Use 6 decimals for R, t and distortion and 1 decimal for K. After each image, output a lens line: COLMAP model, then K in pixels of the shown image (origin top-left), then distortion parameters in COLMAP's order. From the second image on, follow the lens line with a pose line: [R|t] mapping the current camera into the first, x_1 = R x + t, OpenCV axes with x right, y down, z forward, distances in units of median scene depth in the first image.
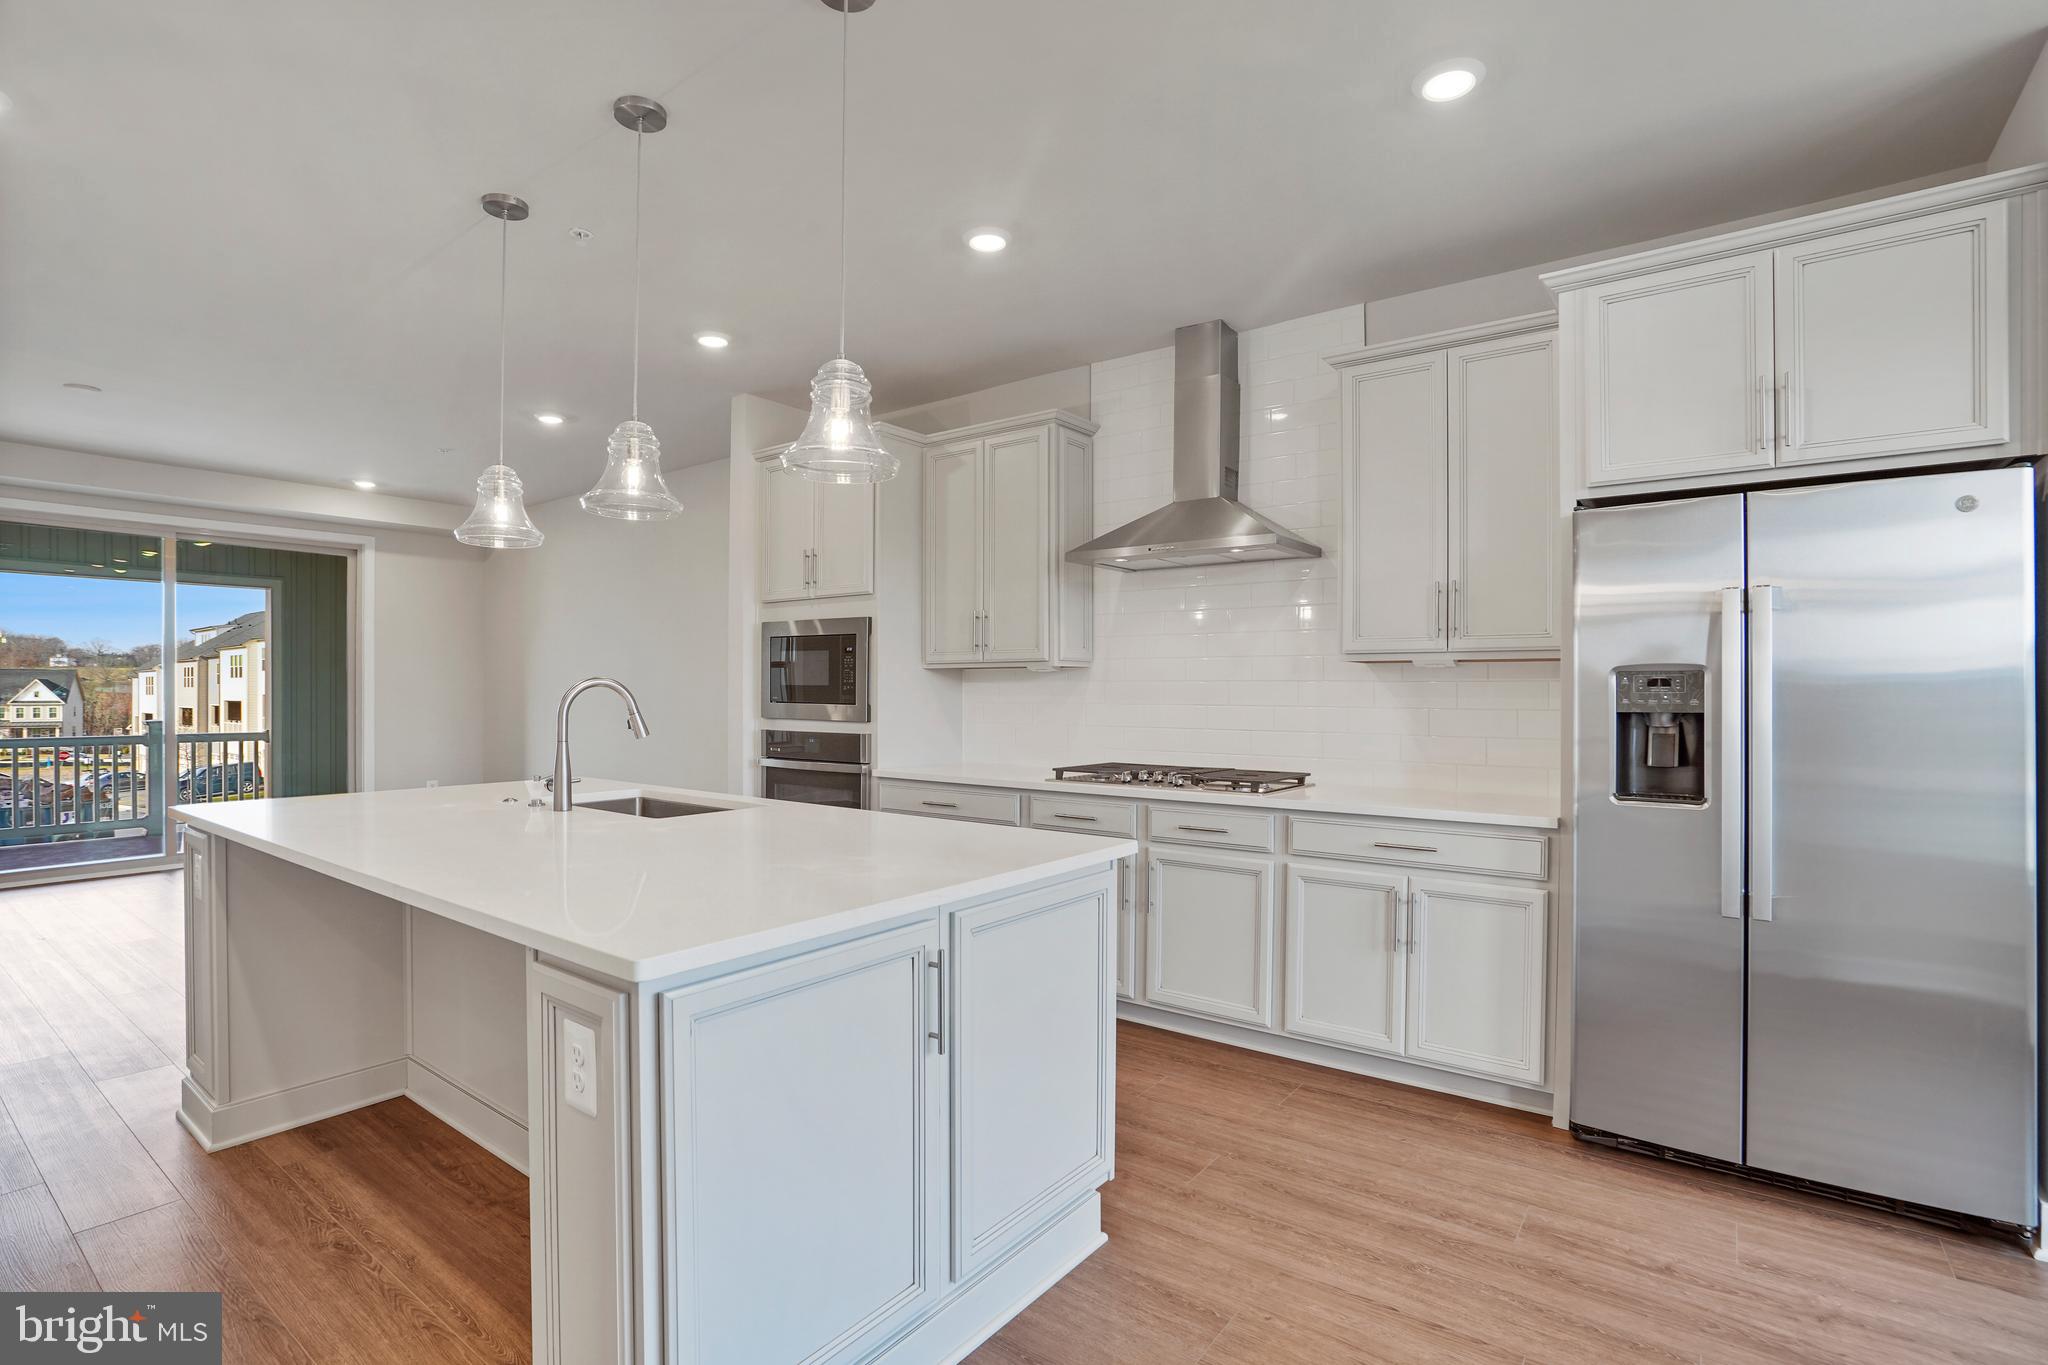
lens RADIAL K [[968.5, 0, 1025.9], [0, 968.5, 685.9], [0, 0, 1]] dist [-0.053198, 0.017844]
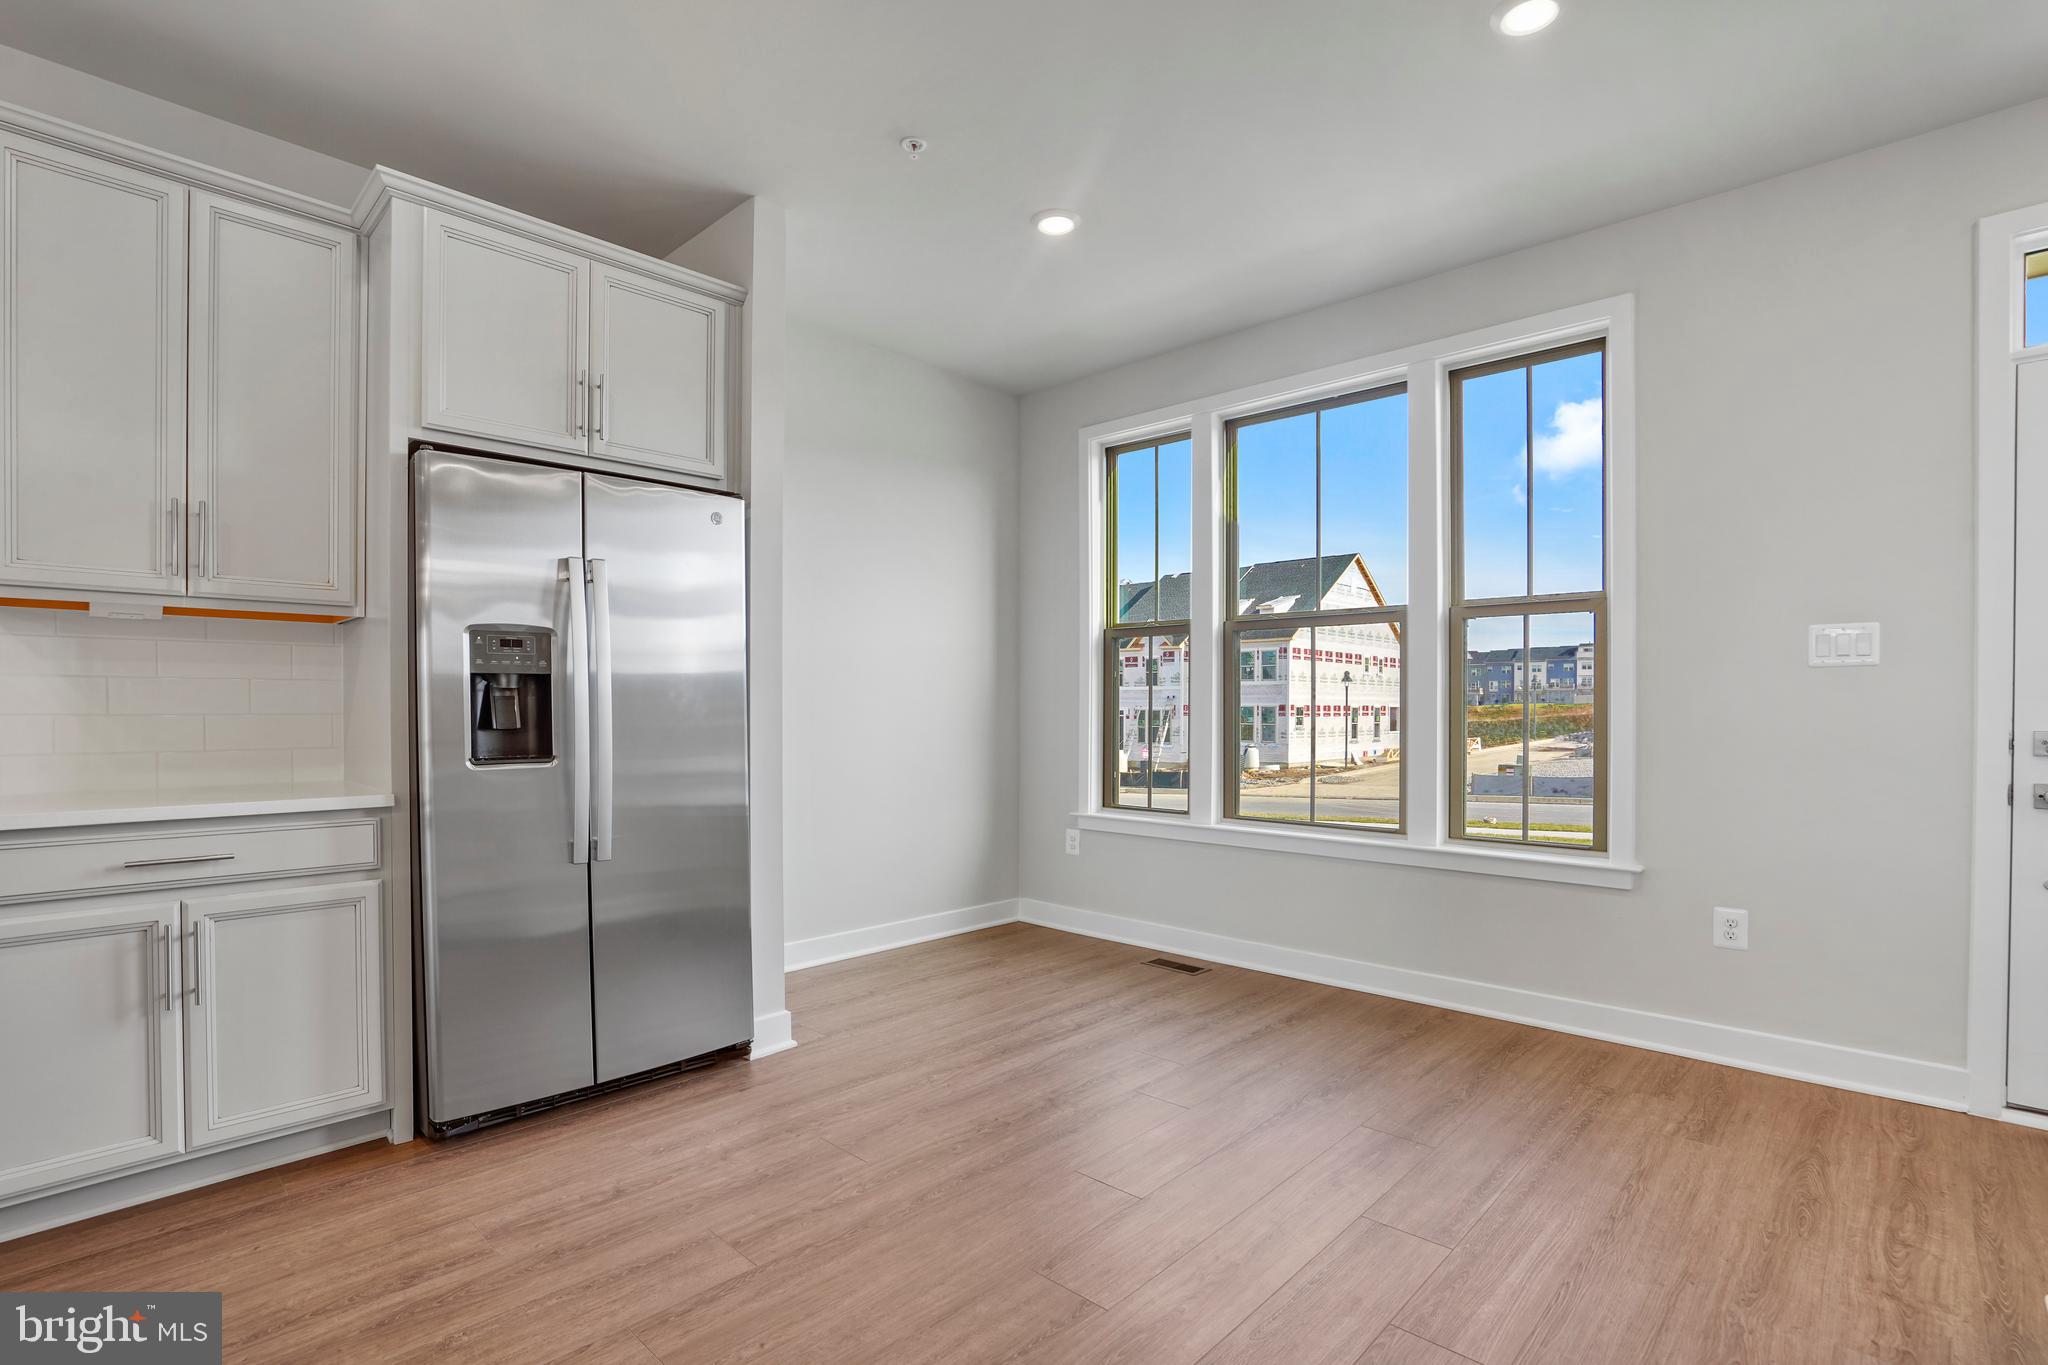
lens RADIAL K [[968.5, 0, 1023.7], [0, 968.5, 707.7], [0, 0, 1]] dist [-0.053198, 0.017844]
pose [[0.116218, -0.010215, 0.993171, -0.231495], [-0.007316, 0.999911, 0.011140, 0.042402], [-0.993197, -0.008561, 0.116133, 0.304810]]
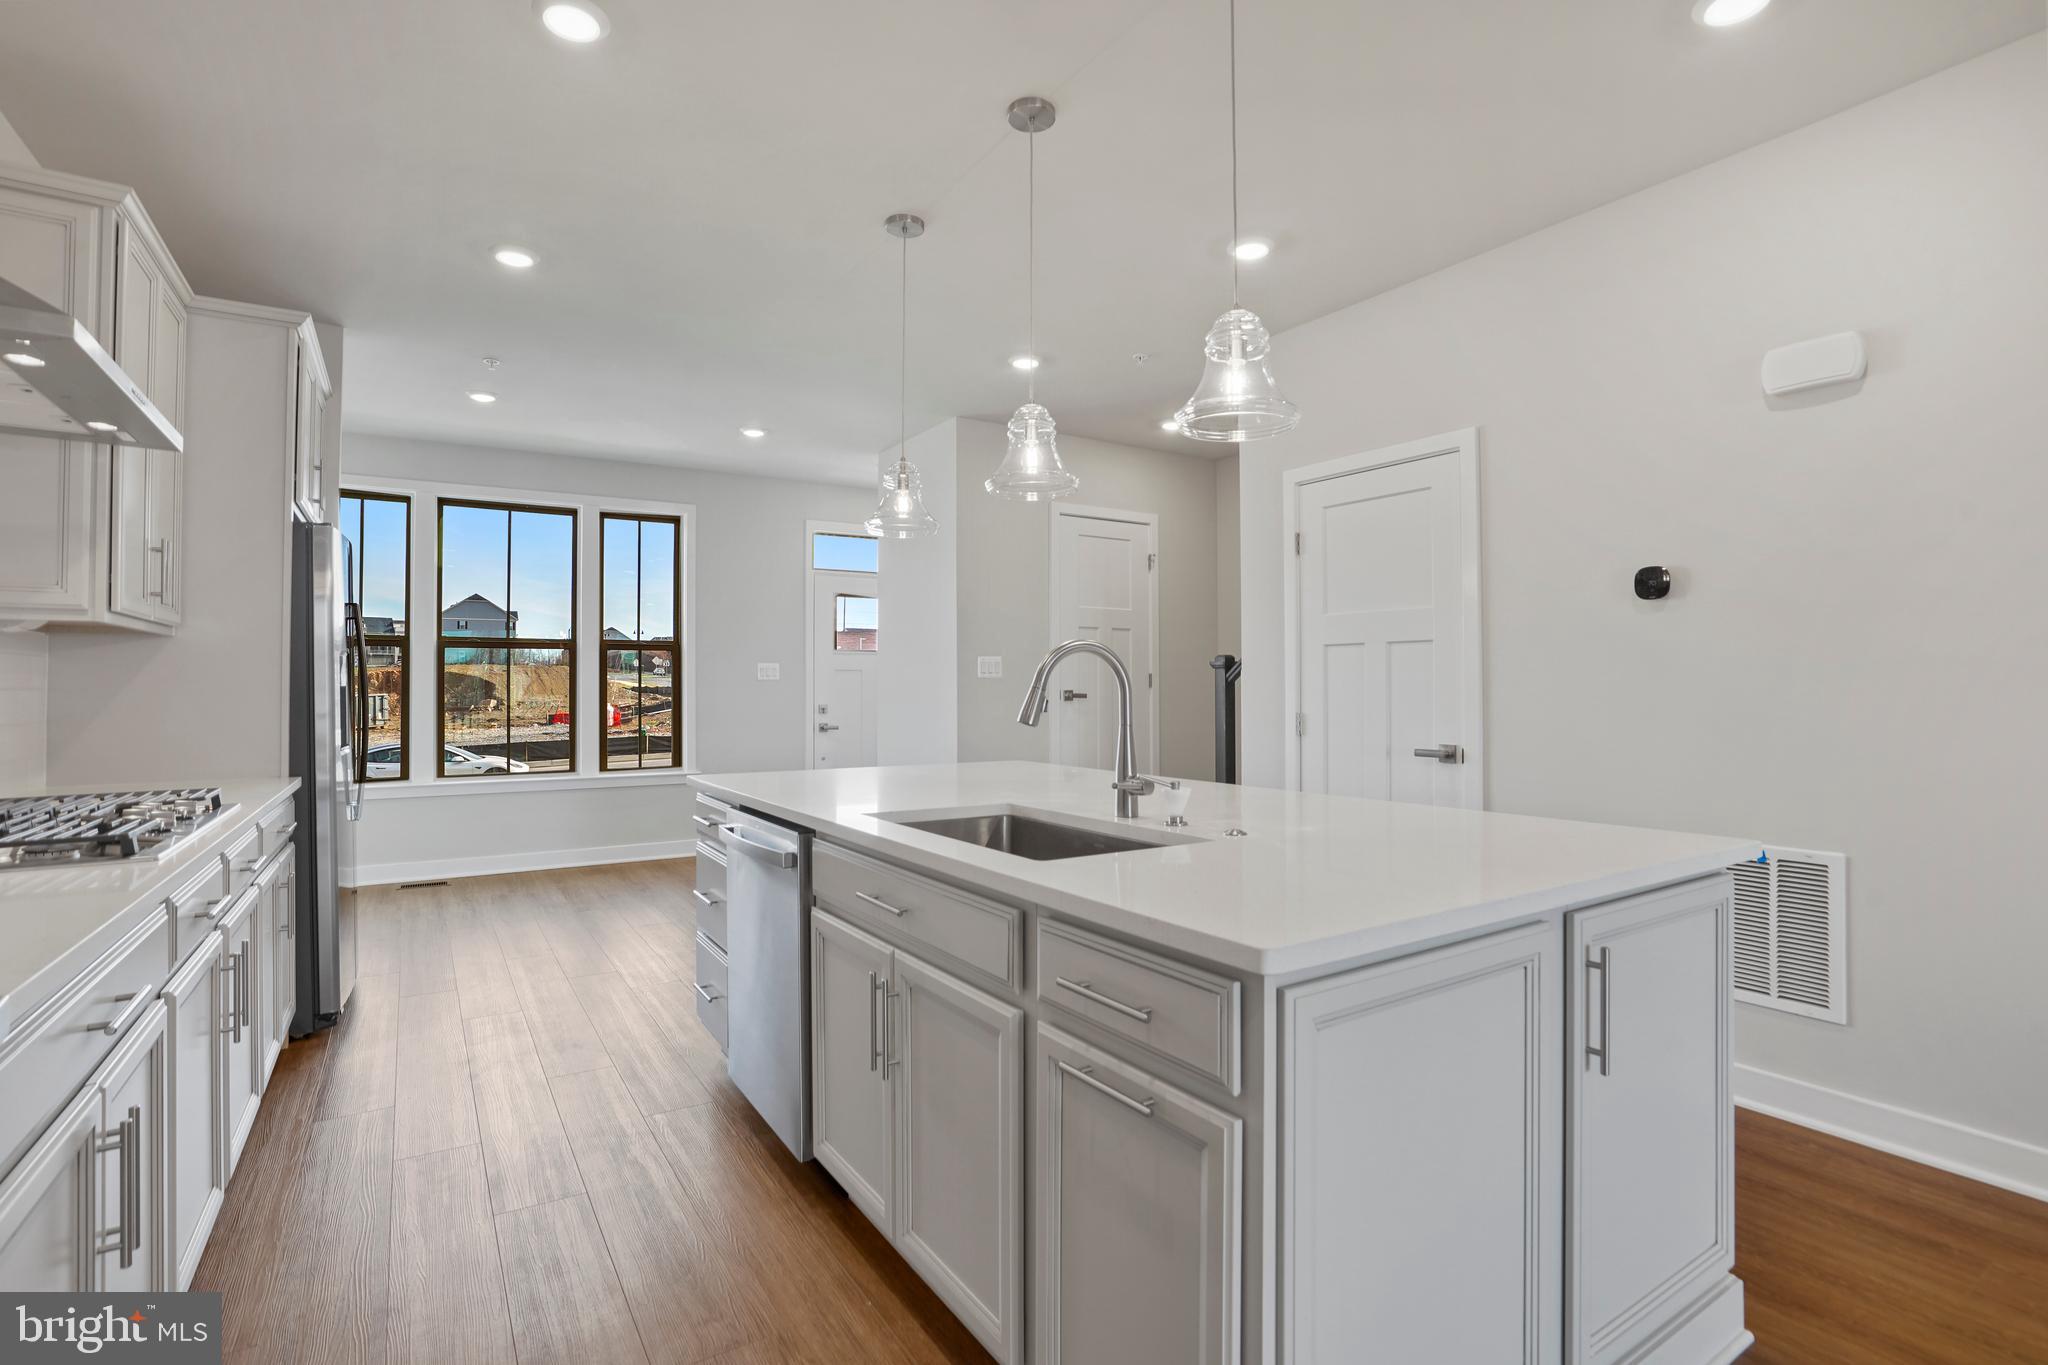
lens RADIAL K [[968.5, 0, 1026.5], [0, 968.5, 674.4], [0, 0, 1]] dist [-0.053198, 0.017844]
pose [[-0.937966, -0.001001, 0.346725, -0.619132], [-0.007292, 0.999832, -0.016840, 0.029382], [-0.346650, -0.018324, -0.937816, 1.537438]]
